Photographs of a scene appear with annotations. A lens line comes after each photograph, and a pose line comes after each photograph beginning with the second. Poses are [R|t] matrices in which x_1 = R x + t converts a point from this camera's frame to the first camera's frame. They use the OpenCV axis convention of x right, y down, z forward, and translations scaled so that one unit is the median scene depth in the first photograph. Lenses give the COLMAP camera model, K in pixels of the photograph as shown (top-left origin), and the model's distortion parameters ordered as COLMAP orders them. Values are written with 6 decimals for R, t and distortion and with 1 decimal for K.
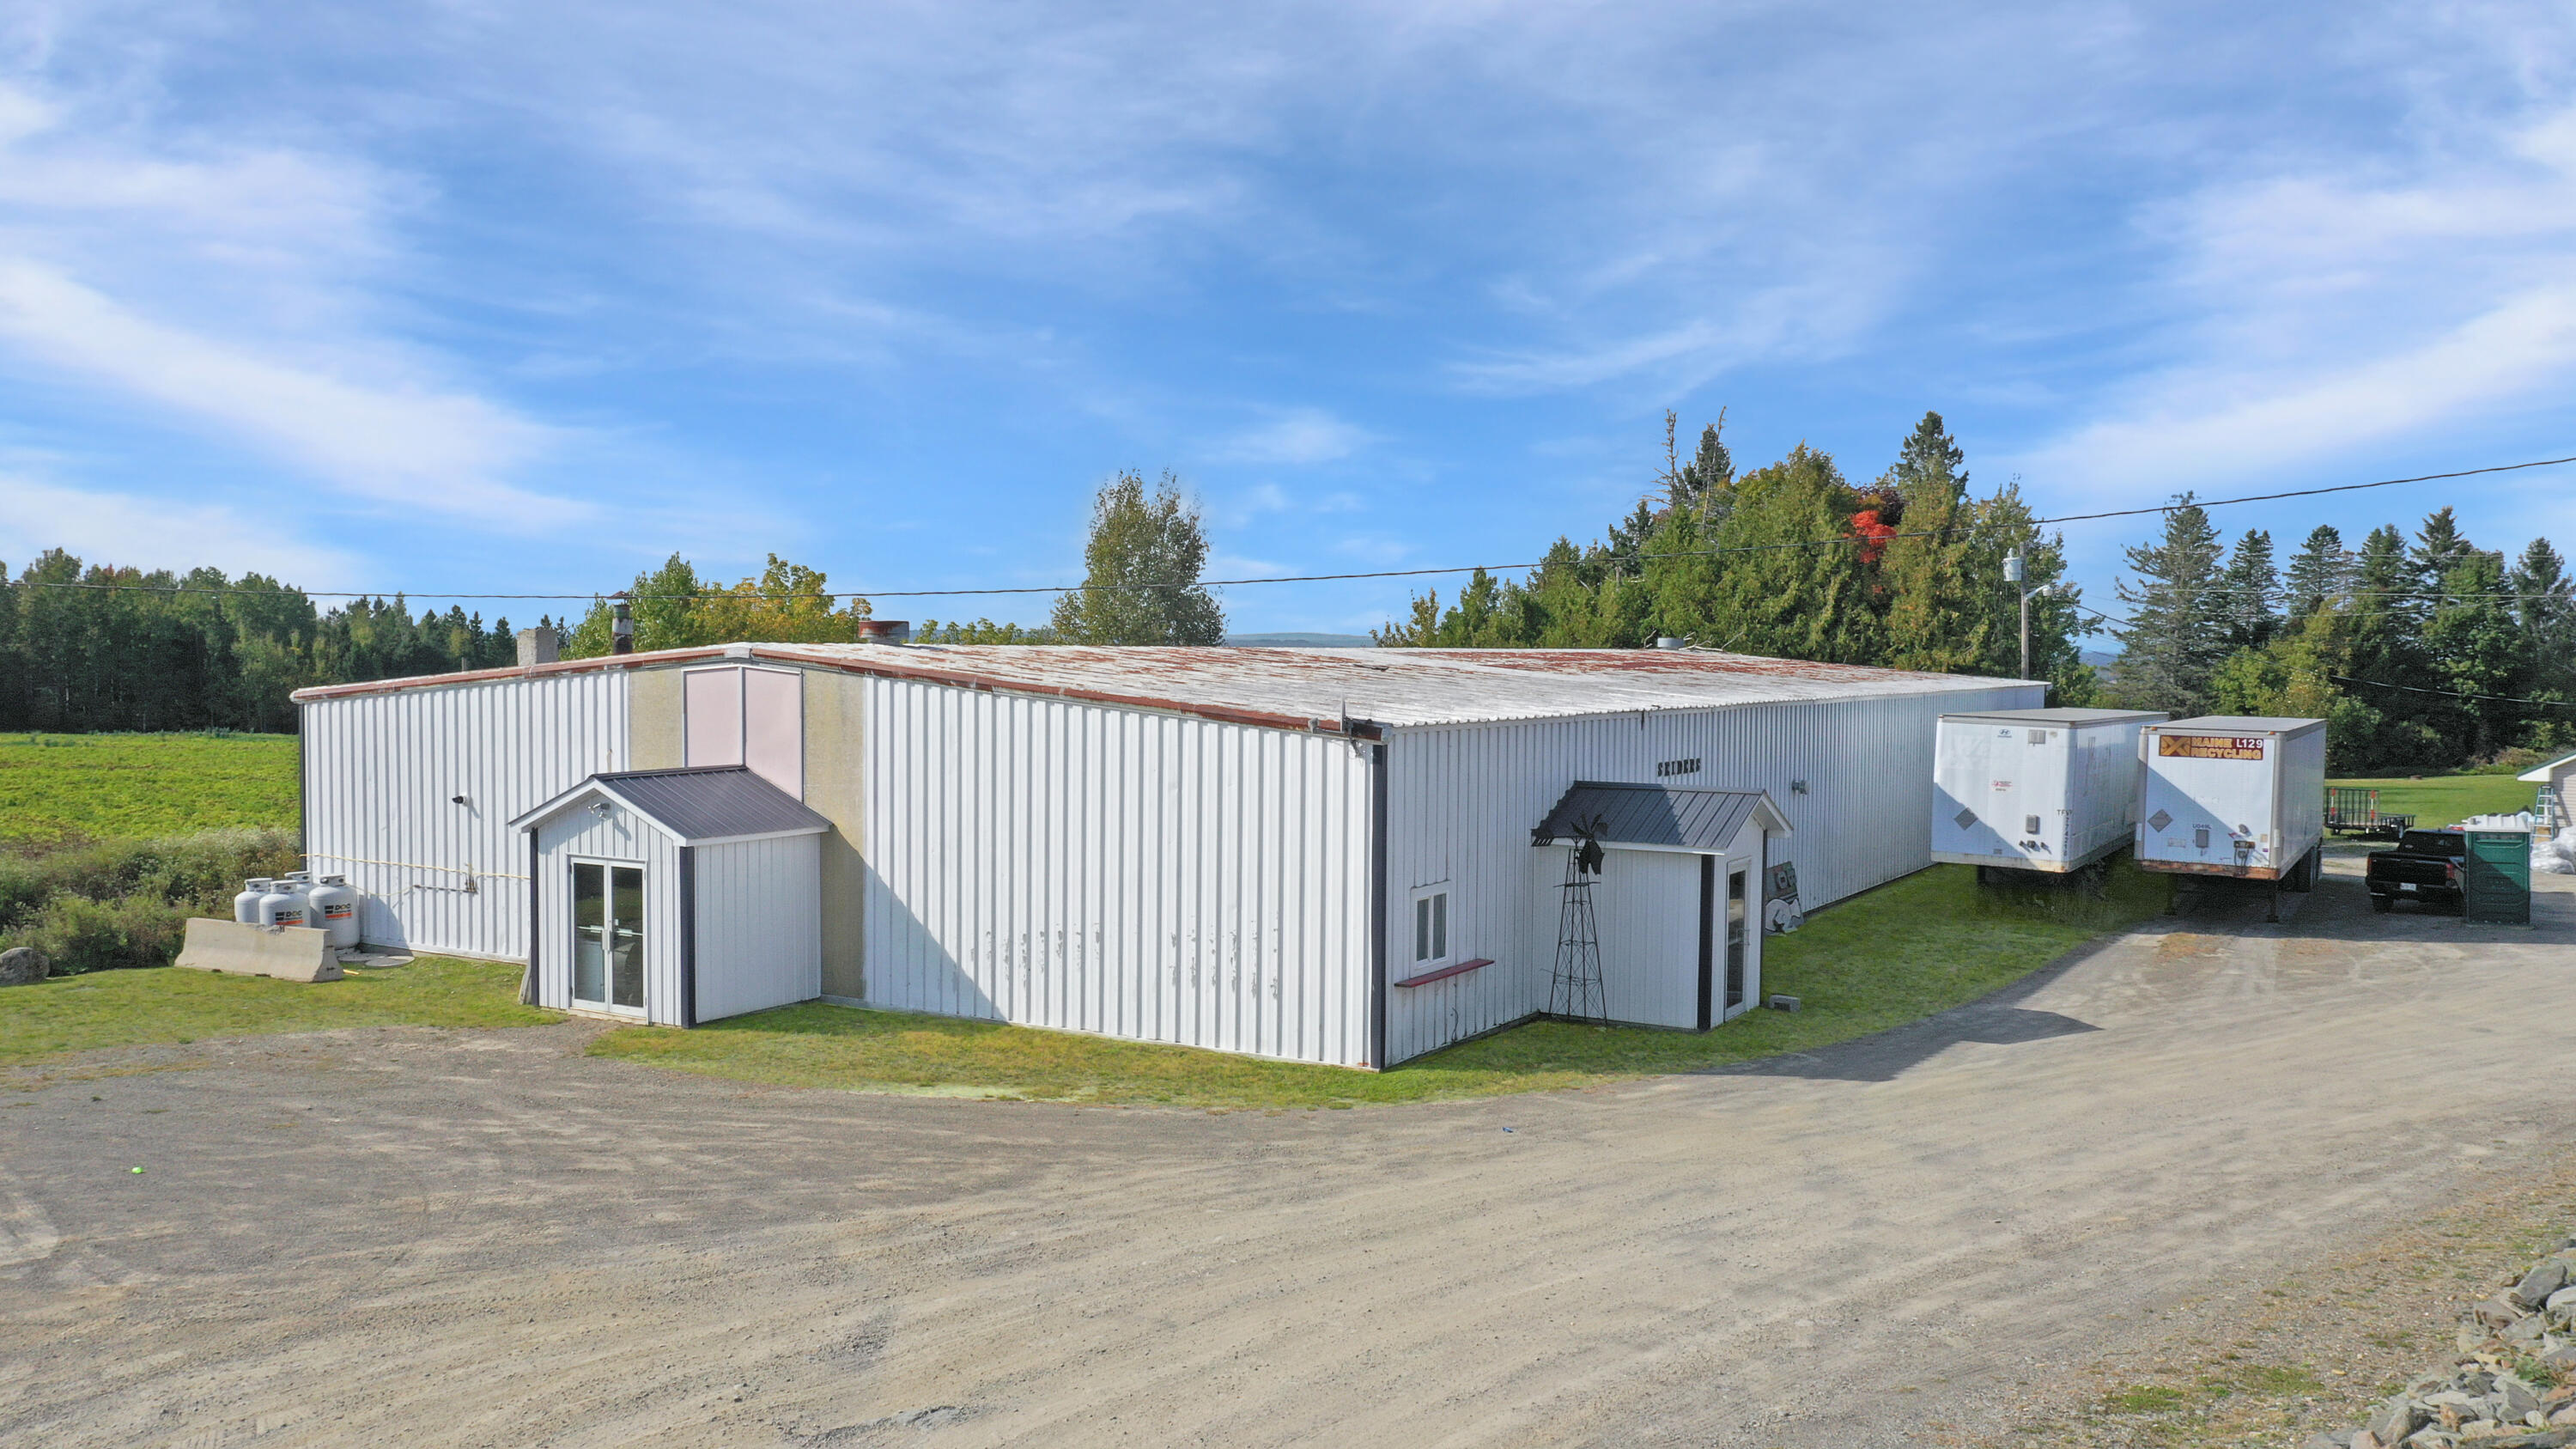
lens RADIAL K [[2054.4, 0, 1279.6], [0, 2054.4, 726.1], [0, 0, 1]] dist [-0.001440, -0.000502]
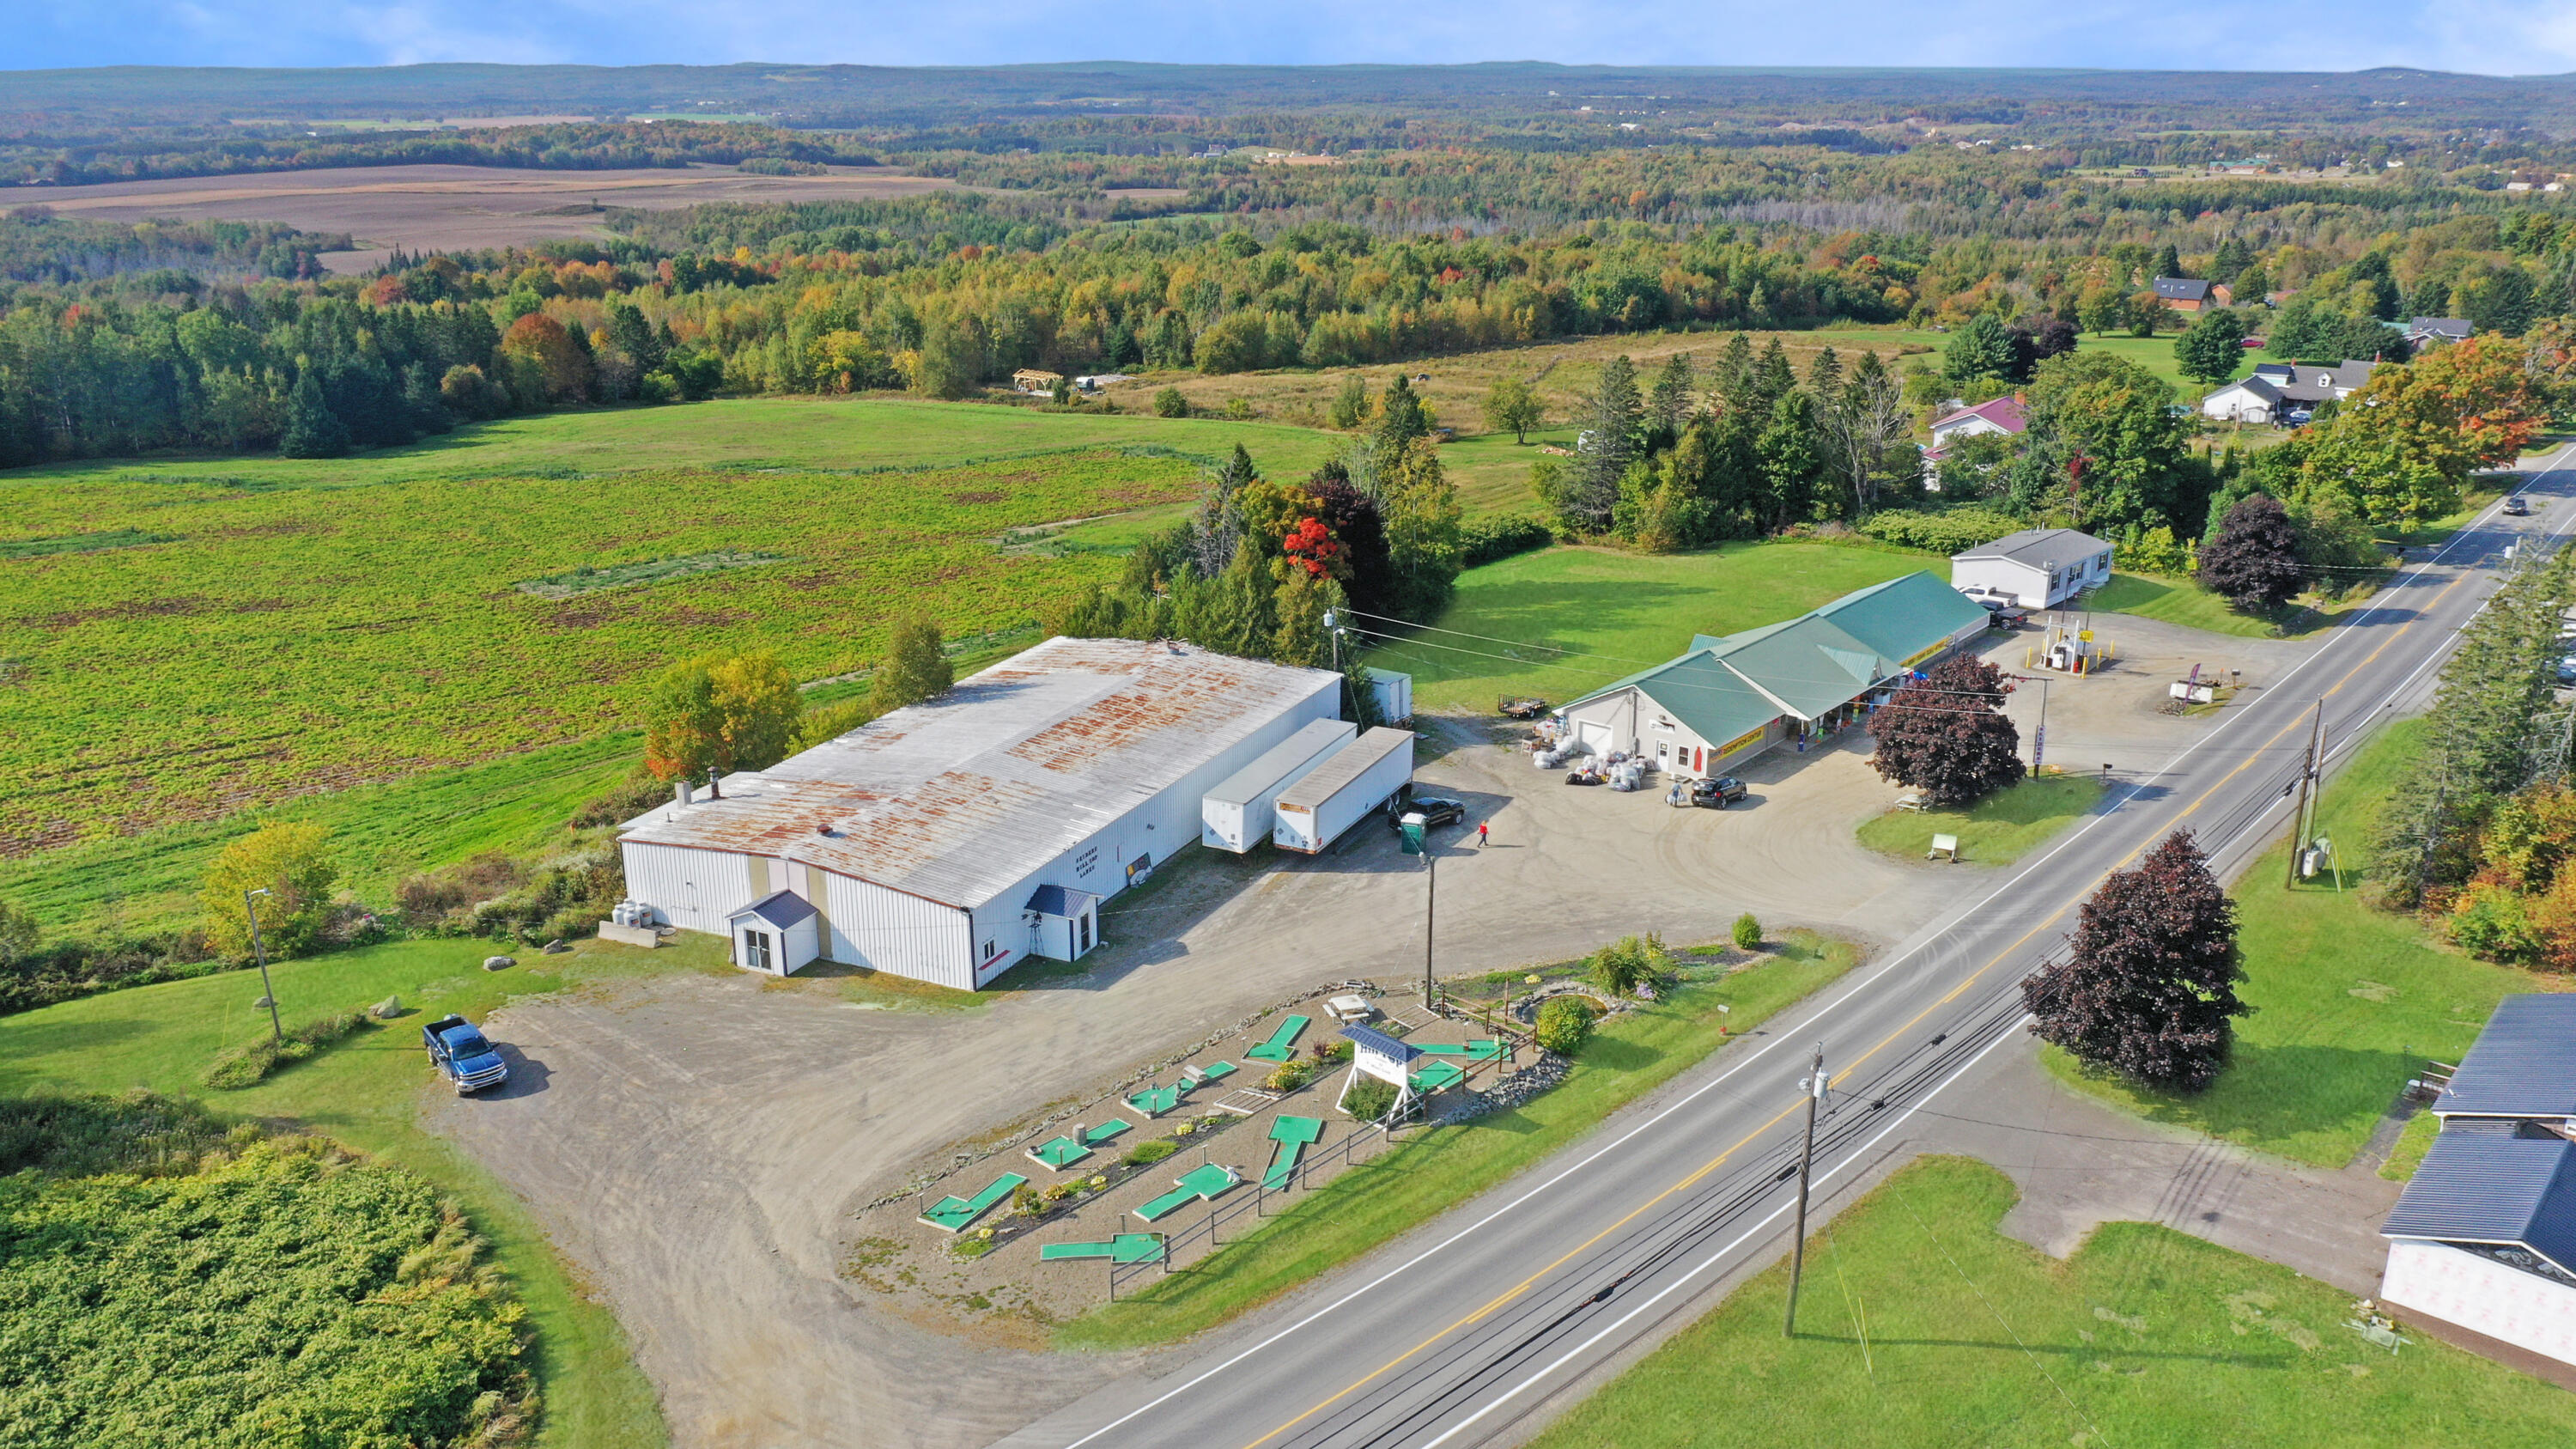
lens RADIAL K [[2054.4, 0, 1294.5], [0, 2054.4, 721.8], [0, 0, 1]] dist [-0.001440, -0.000502]
pose [[0.995496, -0.036662, 0.087431, 0.243009], [0.011790, 0.962918, 0.269536, -1.003529], [-0.094071, -0.267291, 0.959013, -1.947729]]
